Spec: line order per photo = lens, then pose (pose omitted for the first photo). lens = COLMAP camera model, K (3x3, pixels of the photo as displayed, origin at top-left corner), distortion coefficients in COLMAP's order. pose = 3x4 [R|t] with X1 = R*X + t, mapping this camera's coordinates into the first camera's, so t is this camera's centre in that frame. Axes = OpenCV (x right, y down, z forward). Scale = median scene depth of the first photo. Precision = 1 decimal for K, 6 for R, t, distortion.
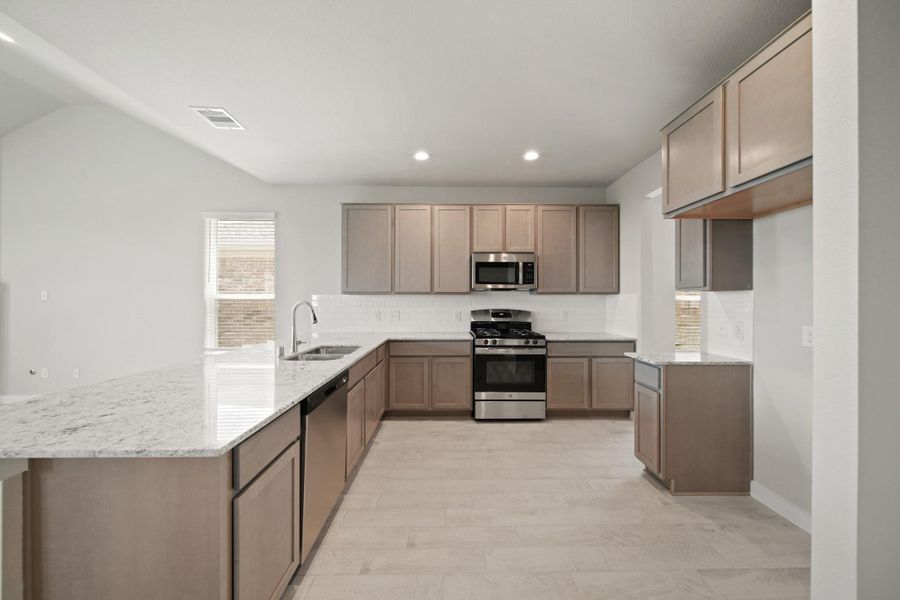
lens RADIAL K [[320.3, 0, 450.6], [0, 320.3, 302.9], [0, 0, 1]] dist [-0.002340, 0.000030]
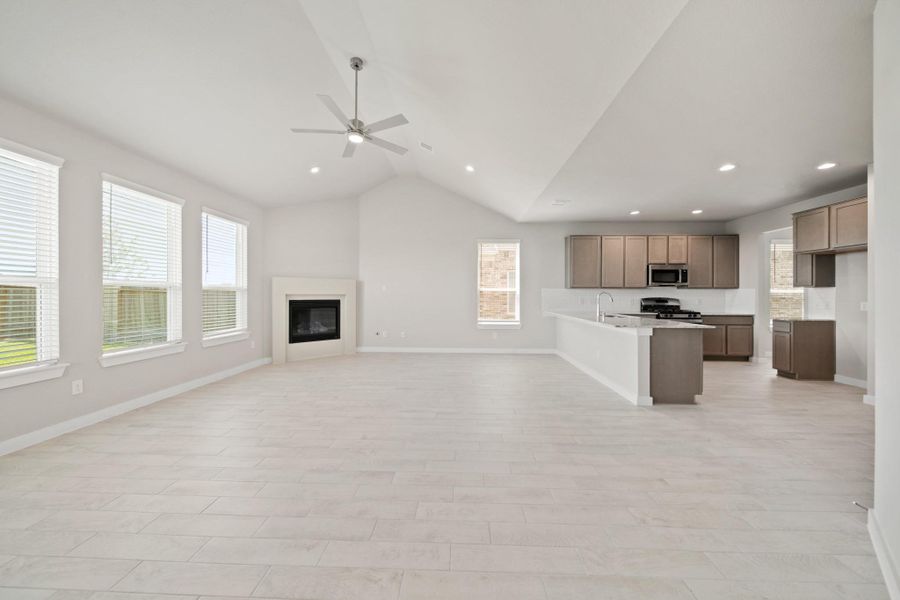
lens RADIAL K [[320.3, 0, 451.3], [0, 320.3, 296.4], [0, 0, 1]] dist [-0.002340, 0.000030]
pose [[0.998028, 0.003804, -0.062651, -0.871166], [-0.004016, 0.999987, -0.003258, 0.025048], [0.062638, 0.003503, 0.998030, -0.759345]]
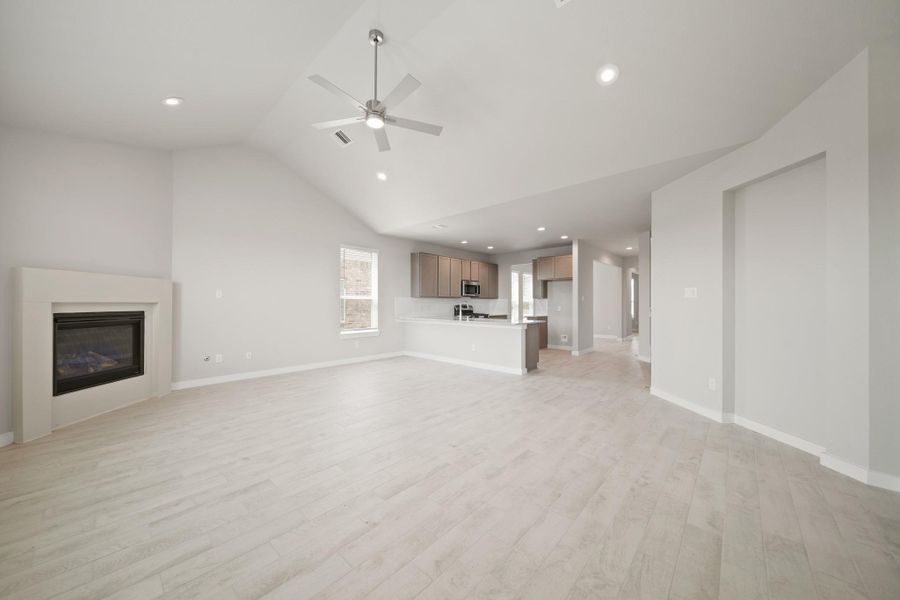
lens RADIAL K [[320.3, 0, 449.1], [0, 320.3, 302.8], [0, 0, 1]] dist [-0.002340, 0.000030]
pose [[0.690421, 0.002856, 0.723402, -1.680000], [0.004631, 0.999954, -0.008367, 0.026020], [-0.723393, 0.009127, 0.690376, -0.533039]]
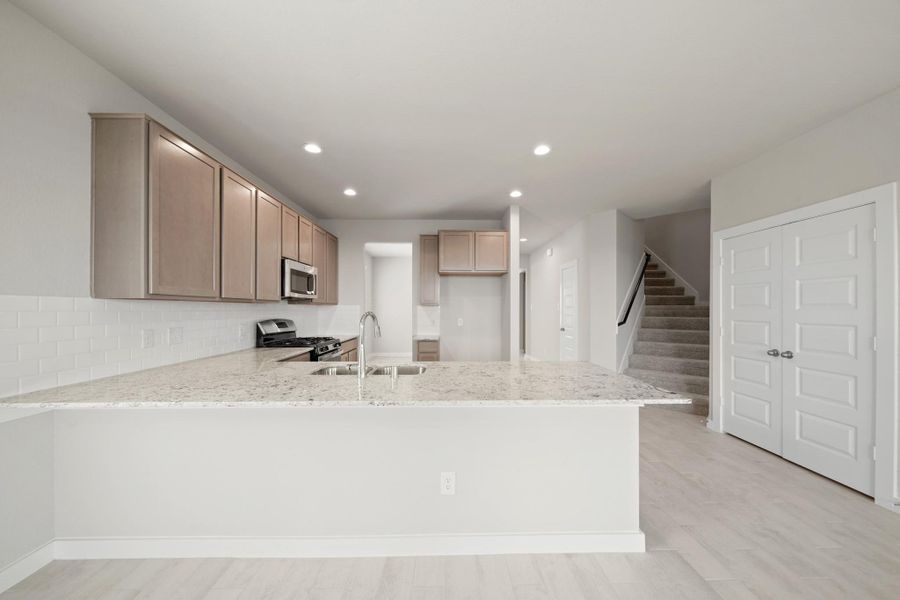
lens RADIAL K [[320.3, 0, 451.4], [0, 320.3, 304.3], [0, 0, 1]] dist [-0.002340, 0.000030]
pose [[0.013859, 0.013894, 0.999807, -0.840347], [0.009147, 0.999860, -0.014021, -0.006298], [-0.999862, 0.009339, 0.013730, 0.509679]]
